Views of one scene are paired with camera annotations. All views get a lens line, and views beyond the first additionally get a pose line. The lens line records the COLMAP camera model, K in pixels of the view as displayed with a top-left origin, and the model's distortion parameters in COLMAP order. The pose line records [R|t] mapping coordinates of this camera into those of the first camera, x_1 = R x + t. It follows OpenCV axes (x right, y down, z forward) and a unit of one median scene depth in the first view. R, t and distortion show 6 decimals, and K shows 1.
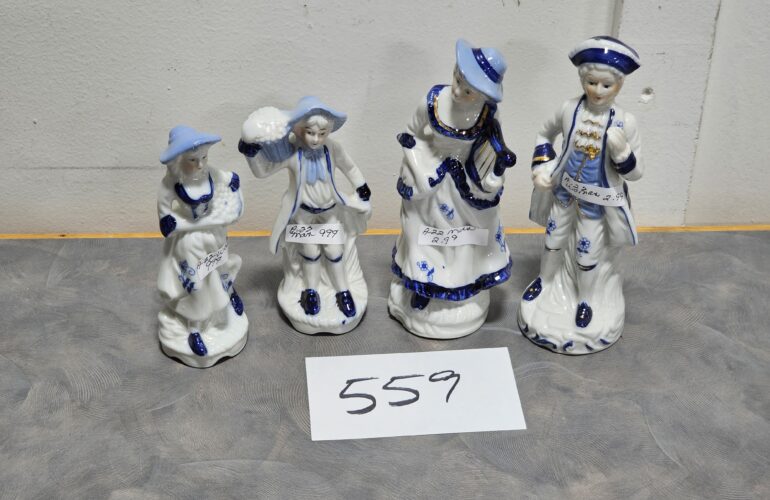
lens RADIAL K [[1466.5, 0, 366.7], [0, 1466.5, 272.8], [0, 0, 1]] dist [-0.006691, 0.000000]
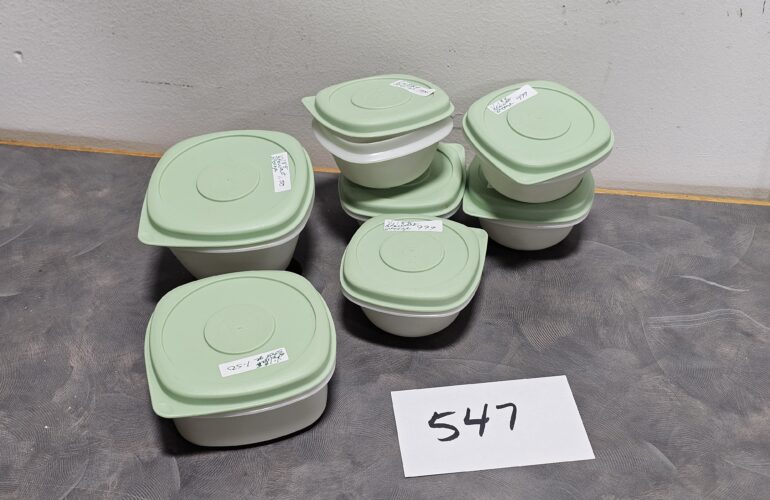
lens RADIAL K [[1016.9, 0, 385.0], [0, 1016.9, 249.6], [0, 0, 1]] dist [0.058281, 0.000000]
pose [[0.983136, 0.100102, -0.153045, -0.038631], [-0.092221, 0.994061, 0.057776, -0.012117], [0.157919, -0.042687, 0.986529, 0.106834]]
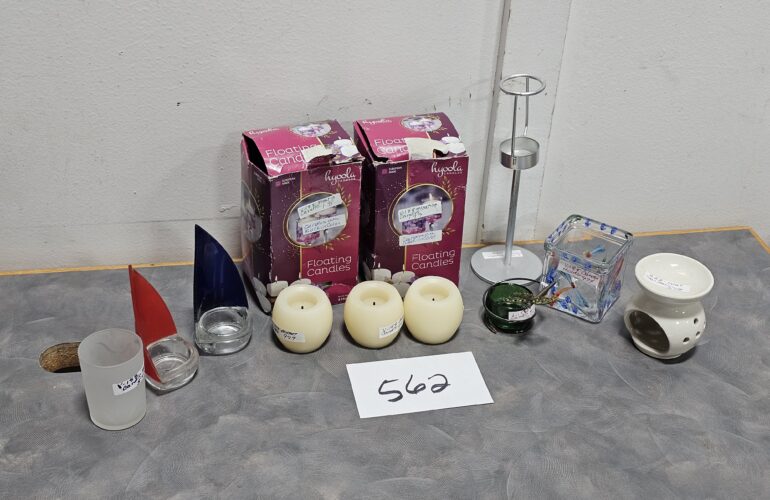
lens RADIAL K [[1016.9, 0, 368.5], [0, 1016.9, 257.8], [0, 0, 1]] dist [0.058281, 0.000000]
pose [[0.990410, -0.050355, 0.128656, -0.131918], [0.055450, 0.997800, -0.036327, 0.022043], [-0.126544, 0.043113, 0.991024, -0.126018]]
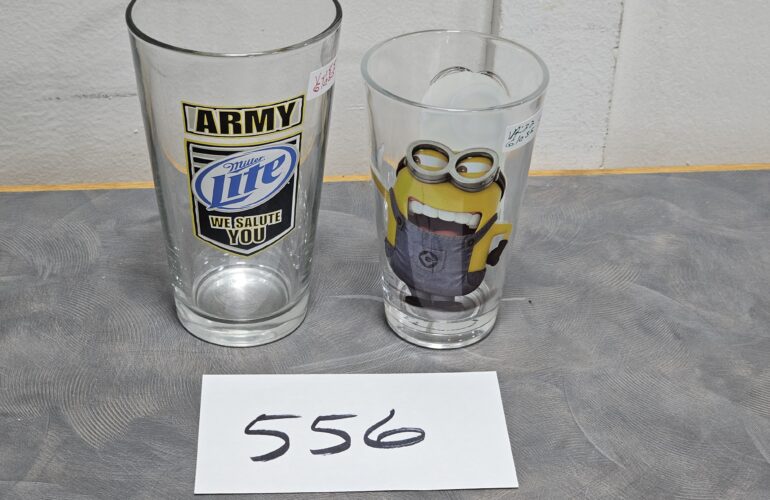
lens RADIAL K [[1466.5, 0, 390.5], [0, 1466.5, 274.9], [0, 0, 1]] dist [-0.006691, 0.000000]
pose [[0.995304, -0.024213, 0.093720, 0.036872], [0.028857, 0.998406, -0.048513, 0.065136], [-0.092396, 0.050990, 0.994416, 0.281535]]
